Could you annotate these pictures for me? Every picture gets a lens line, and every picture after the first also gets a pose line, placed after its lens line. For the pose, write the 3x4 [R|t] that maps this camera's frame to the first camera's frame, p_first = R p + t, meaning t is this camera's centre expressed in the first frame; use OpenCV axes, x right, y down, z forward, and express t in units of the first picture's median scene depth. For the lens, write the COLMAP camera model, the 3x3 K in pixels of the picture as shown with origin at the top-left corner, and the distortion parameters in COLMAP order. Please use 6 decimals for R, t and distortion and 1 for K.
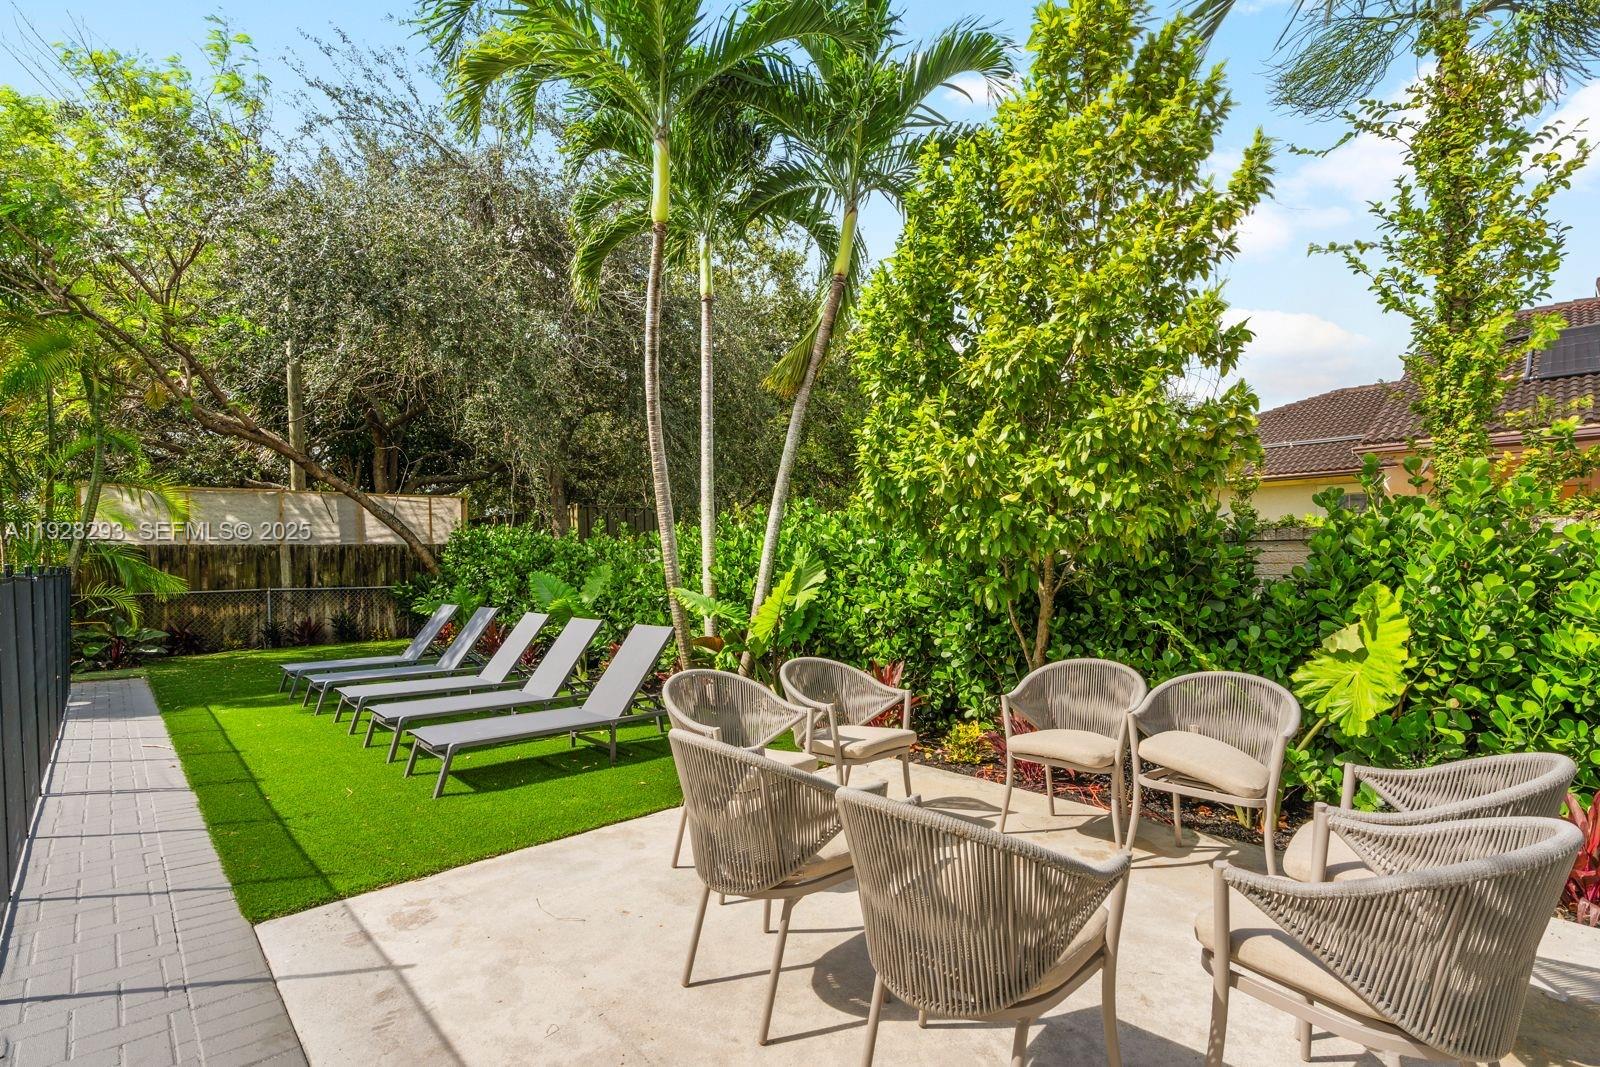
lens RADIAL K [[731.0, 0, 797.4], [0, 731.0, 545.0], [0, 0, 1]] dist [-0.008644, 0.001833]
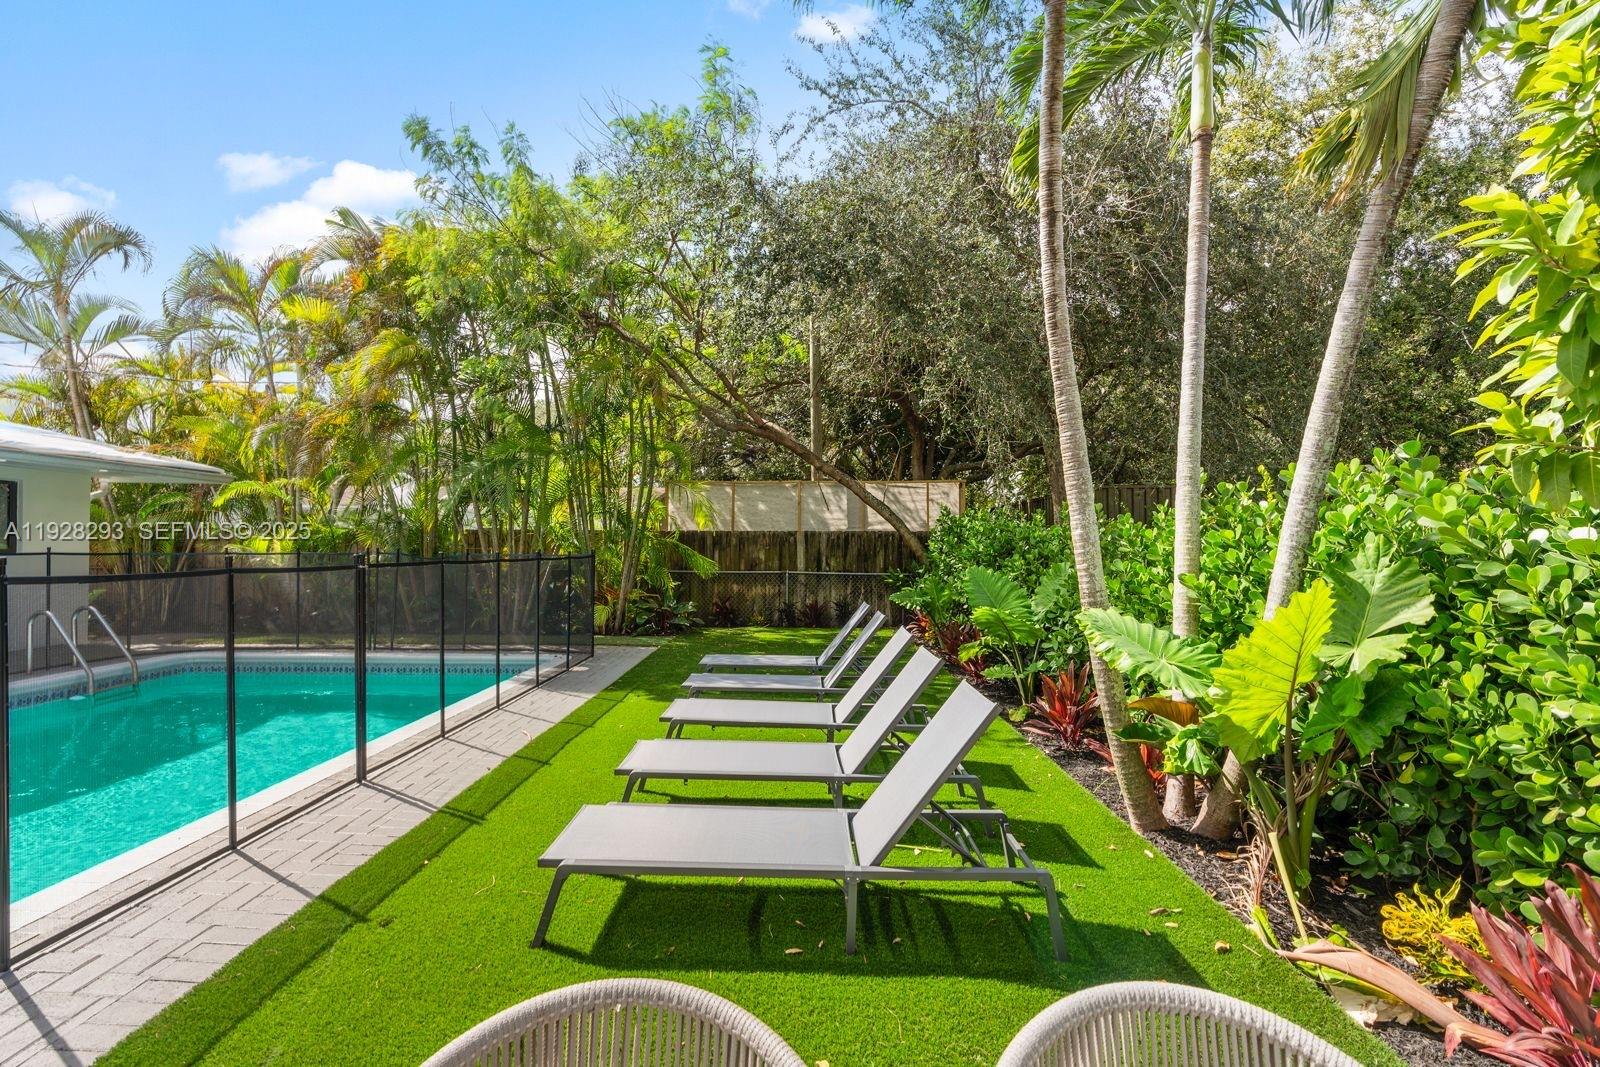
lens RADIAL K [[731.0, 0, 788.8], [0, 731.0, 533.5], [0, 0, 1]] dist [-0.008644, 0.001833]
pose [[0.734819, 0.006576, -0.678231, 0.046300], [-0.004473, 0.999978, 0.004849, -0.004169], [0.678248, -0.000530, 0.734833, 0.379246]]
